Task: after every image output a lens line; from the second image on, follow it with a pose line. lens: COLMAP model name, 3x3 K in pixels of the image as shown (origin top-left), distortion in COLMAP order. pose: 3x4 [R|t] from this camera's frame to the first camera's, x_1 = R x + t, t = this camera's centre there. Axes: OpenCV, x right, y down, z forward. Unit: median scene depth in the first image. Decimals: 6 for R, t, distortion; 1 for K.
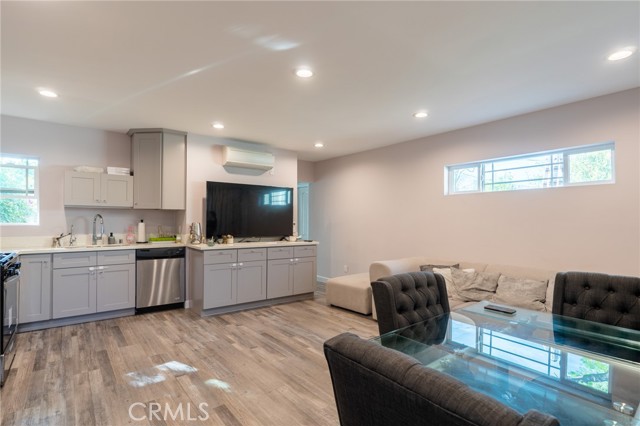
lens RADIAL K [[309.2, 0, 315.9], [0, 309.2, 219.9], [0, 0, 1]] dist [-0.001467, -0.000150]
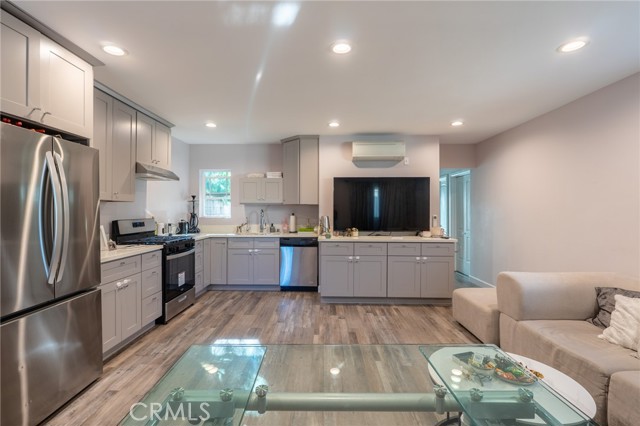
lens RADIAL K [[293.2, 0, 320.0], [0, 293.2, 213.0], [0, 0, 1]] dist [-0.000963, -0.000154]
pose [[0.782018, -0.001417, -0.623254, 0.260005], [0.004895, 0.999981, 0.003868, -0.006157], [0.623237, -0.006076, 0.782010, 0.184717]]
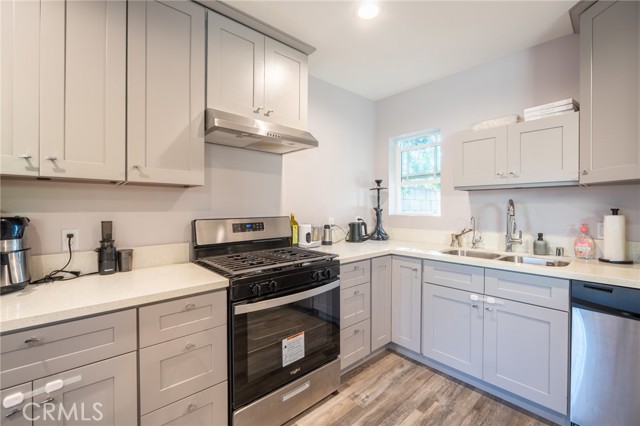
lens RADIAL K [[272.1, 0, 313.2], [0, 272.1, 208.9], [0, 0, 1]] dist [-0.001998, -0.000413]
pose [[0.049663, 0.000569, -0.998766, -0.224835], [0.004506, 0.999990, 0.000794, -0.002508], [0.998756, -0.004540, 0.049660, 0.615190]]
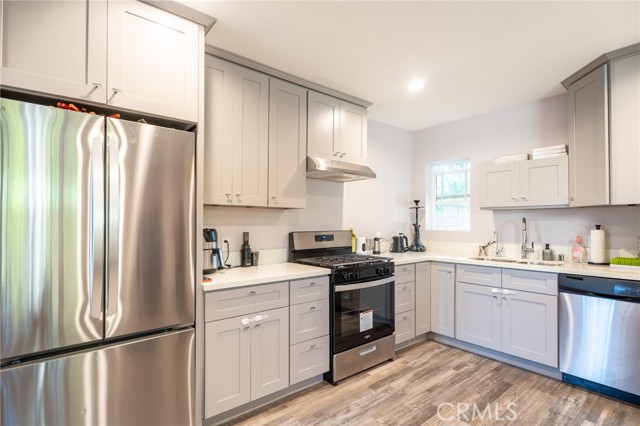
lens RADIAL K [[318.0, 0, 317.5], [0, 318.0, 218.3], [0, 0, 1]] dist [0.000751, 0.000191]
pose [[0.025894, -0.020829, -0.999448, 0.036184], [0.002127, 0.999782, -0.020781, -0.001684], [0.999662, -0.001587, 0.025933, 0.492618]]
